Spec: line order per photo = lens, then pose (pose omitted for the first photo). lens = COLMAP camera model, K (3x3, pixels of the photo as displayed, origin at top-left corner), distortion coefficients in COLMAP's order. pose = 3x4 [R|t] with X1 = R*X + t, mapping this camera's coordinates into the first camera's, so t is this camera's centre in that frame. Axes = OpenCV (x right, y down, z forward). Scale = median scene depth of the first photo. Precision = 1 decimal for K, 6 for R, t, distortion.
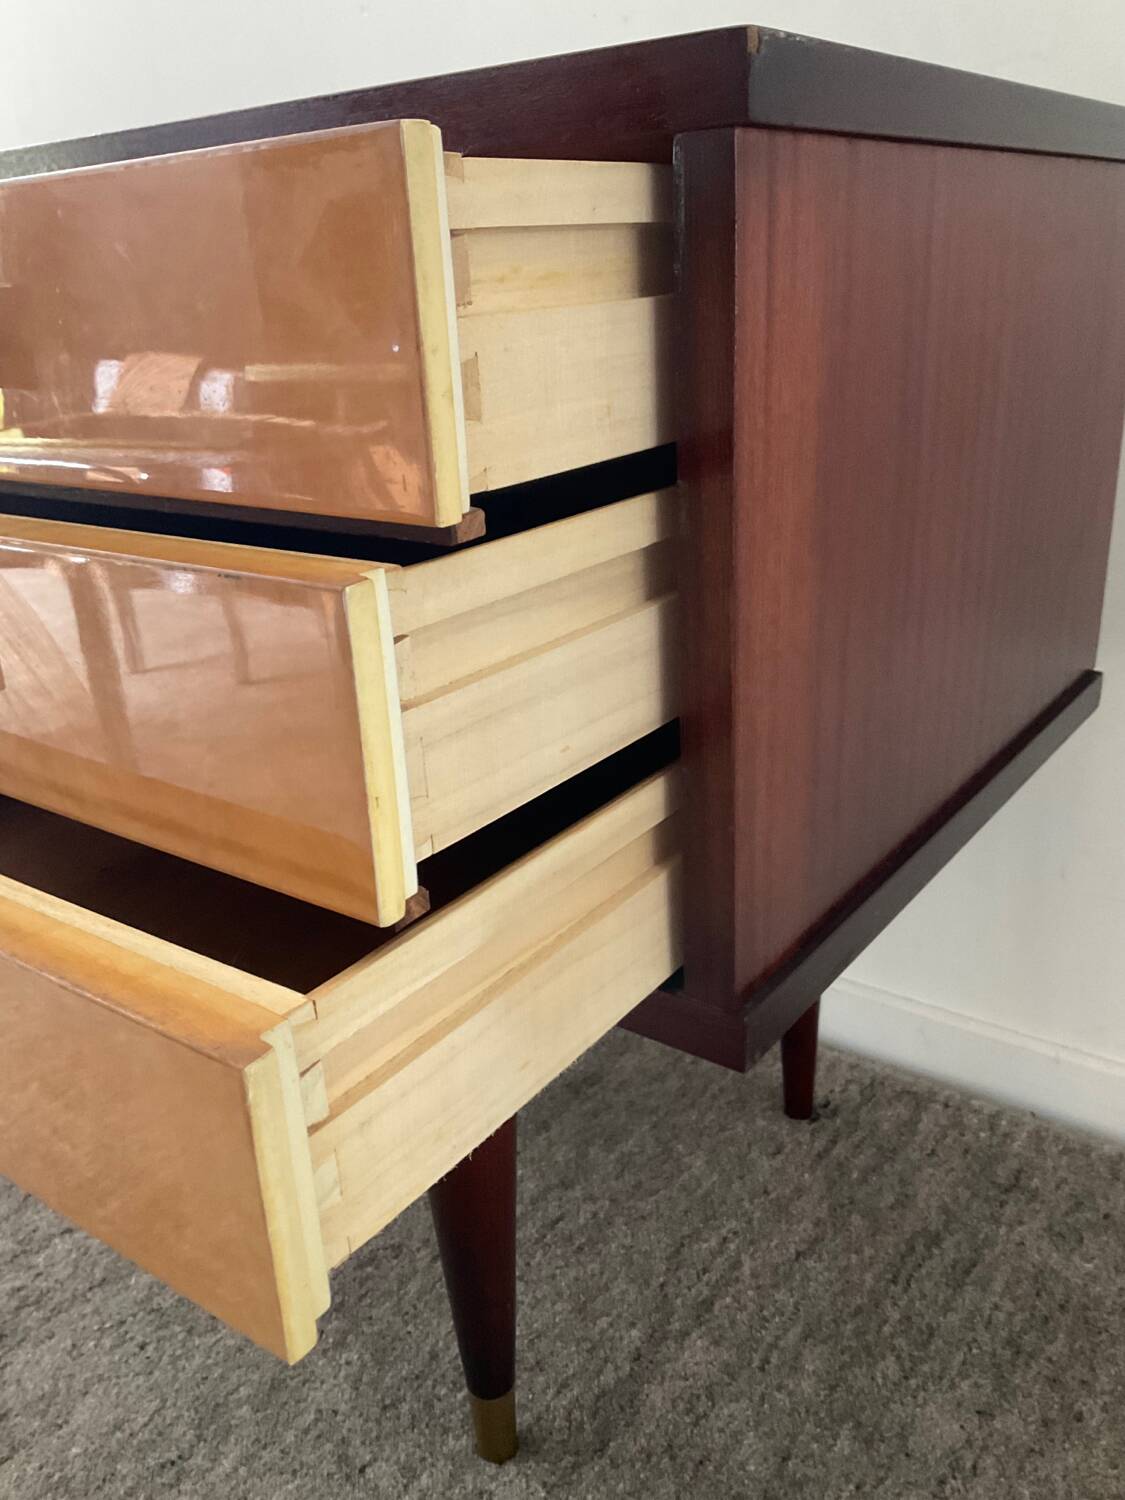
lens RADIAL K [[1253.8, 0, 560.8], [0, 1253.8, 760.3], [0, 0, 1]] dist [0.046575, -0.090728]
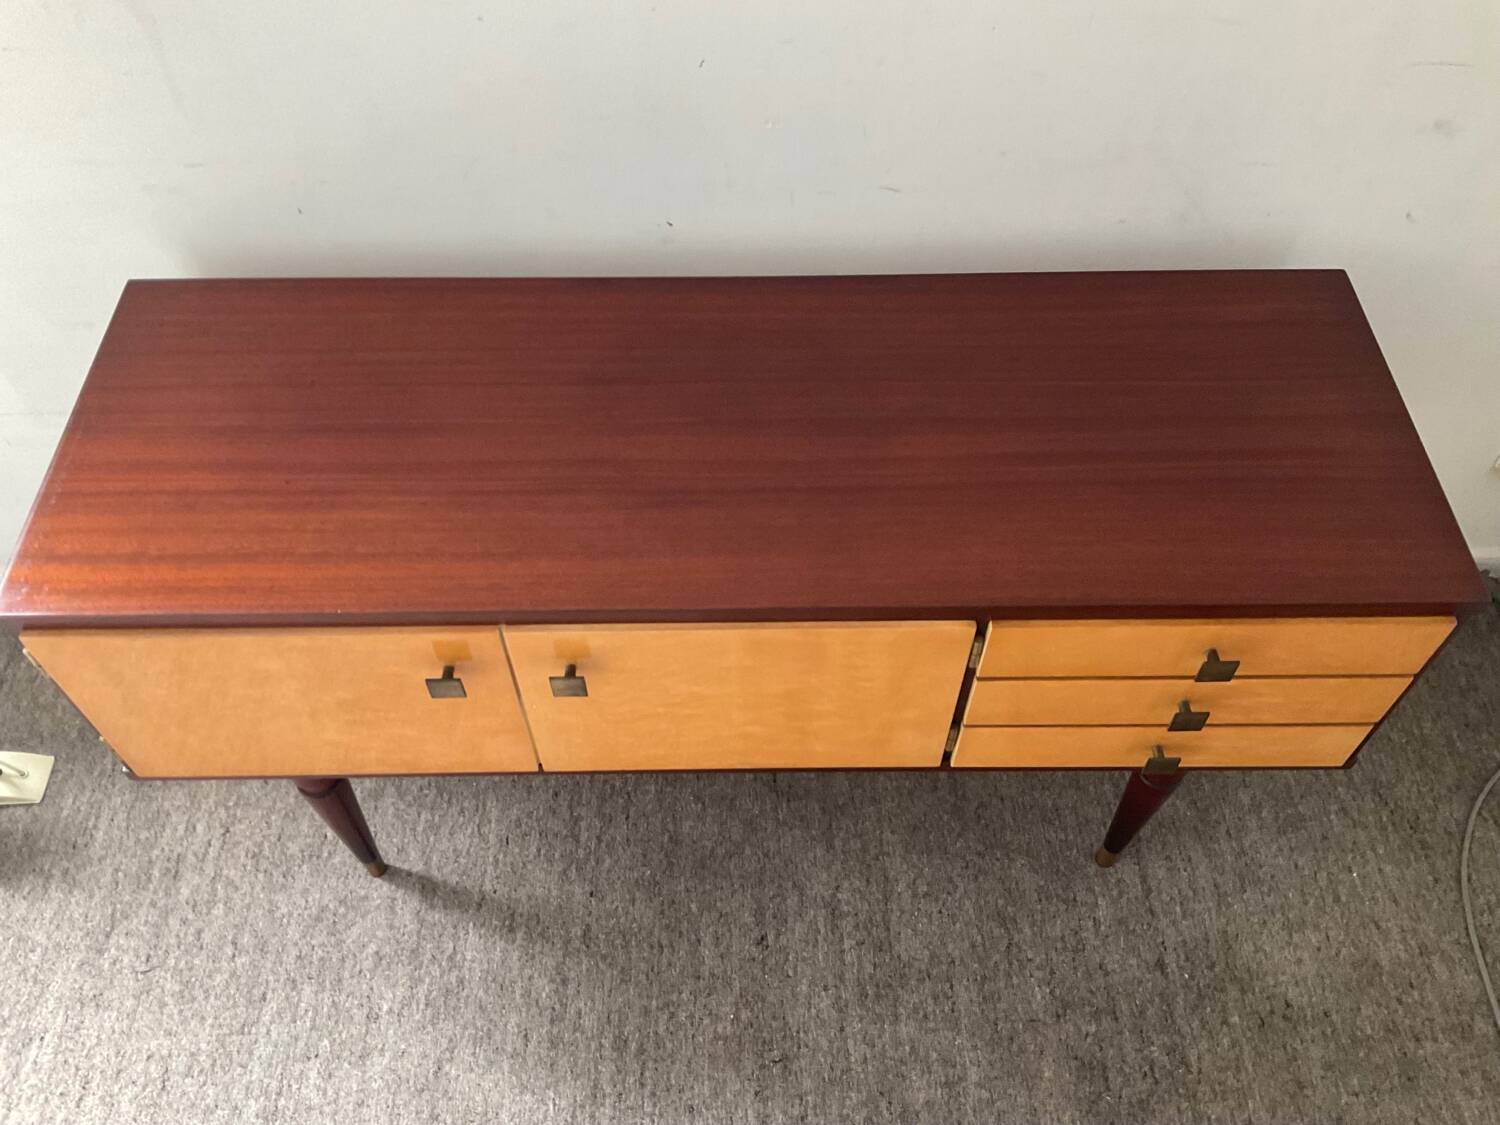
lens RADIAL K [[1240.4, 0, 736.3], [0, 1240.4, 546.3], [0, 0, 1]] dist [0.044571, -0.087915]
pose [[0.798745, -0.451720, 0.397436, -1.177359], [0.194006, 0.818638, 0.540549, -1.248899], [-0.569533, -0.354656, 0.741519, -0.132364]]
